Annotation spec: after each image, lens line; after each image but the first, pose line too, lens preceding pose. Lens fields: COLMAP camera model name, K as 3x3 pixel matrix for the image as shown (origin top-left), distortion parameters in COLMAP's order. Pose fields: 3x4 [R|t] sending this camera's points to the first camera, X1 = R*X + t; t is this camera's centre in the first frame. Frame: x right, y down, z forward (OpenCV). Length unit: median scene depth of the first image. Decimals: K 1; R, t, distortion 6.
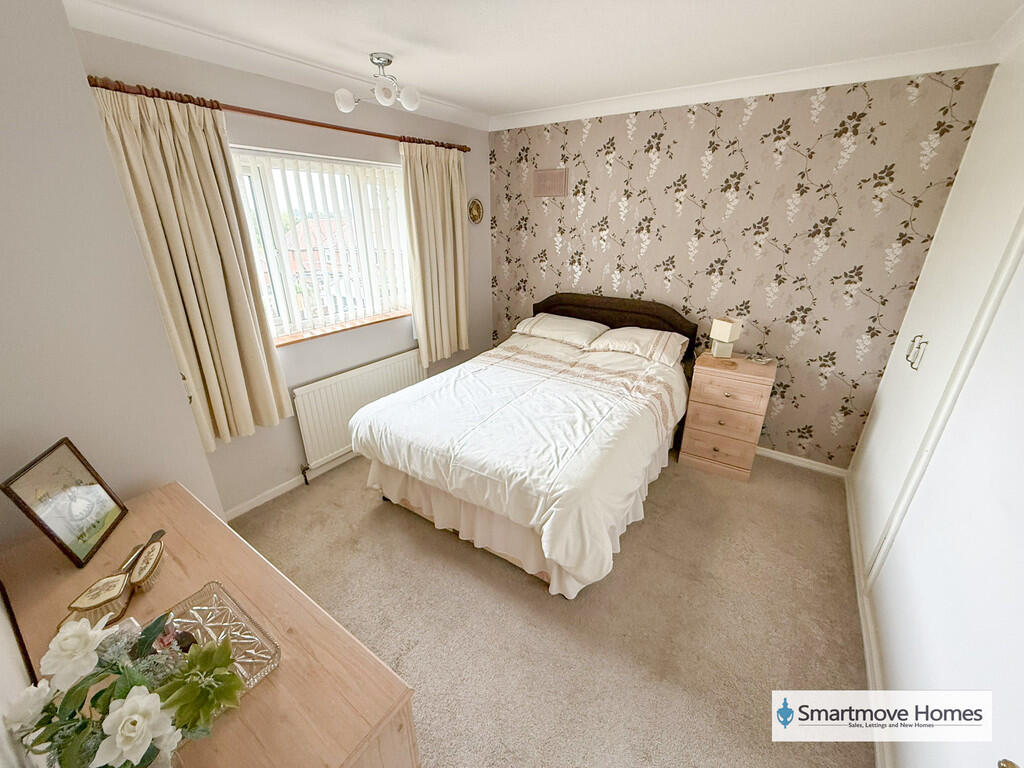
lens RADIAL K [[408.2, 0, 508.5], [0, 408.2, 383.6], [0, 0, 1]] dist [-0.001012, -0.000263]
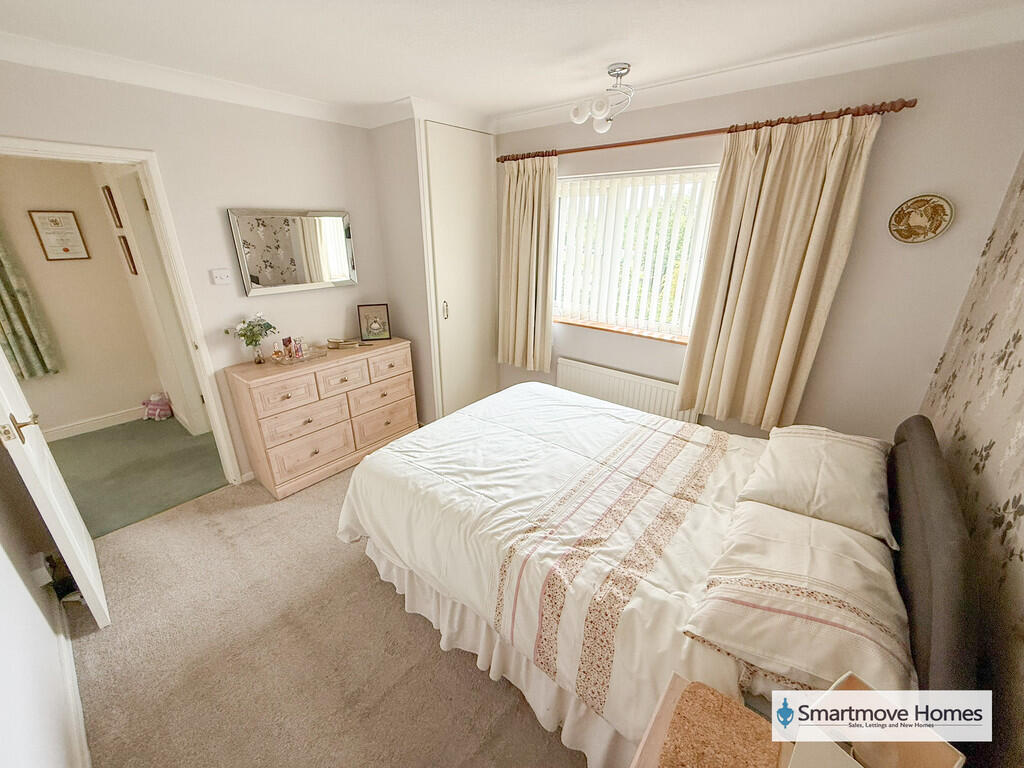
lens RADIAL K [[408.2, 0, 508.5], [0, 408.2, 383.6], [0, 0, 1]] dist [-0.001012, -0.000263]
pose [[-0.092401, 0.363545, -0.926983, 0.673946], [-0.377575, 0.848644, 0.370459, -0.309376], [0.921357, 0.384237, 0.058850, 0.734988]]
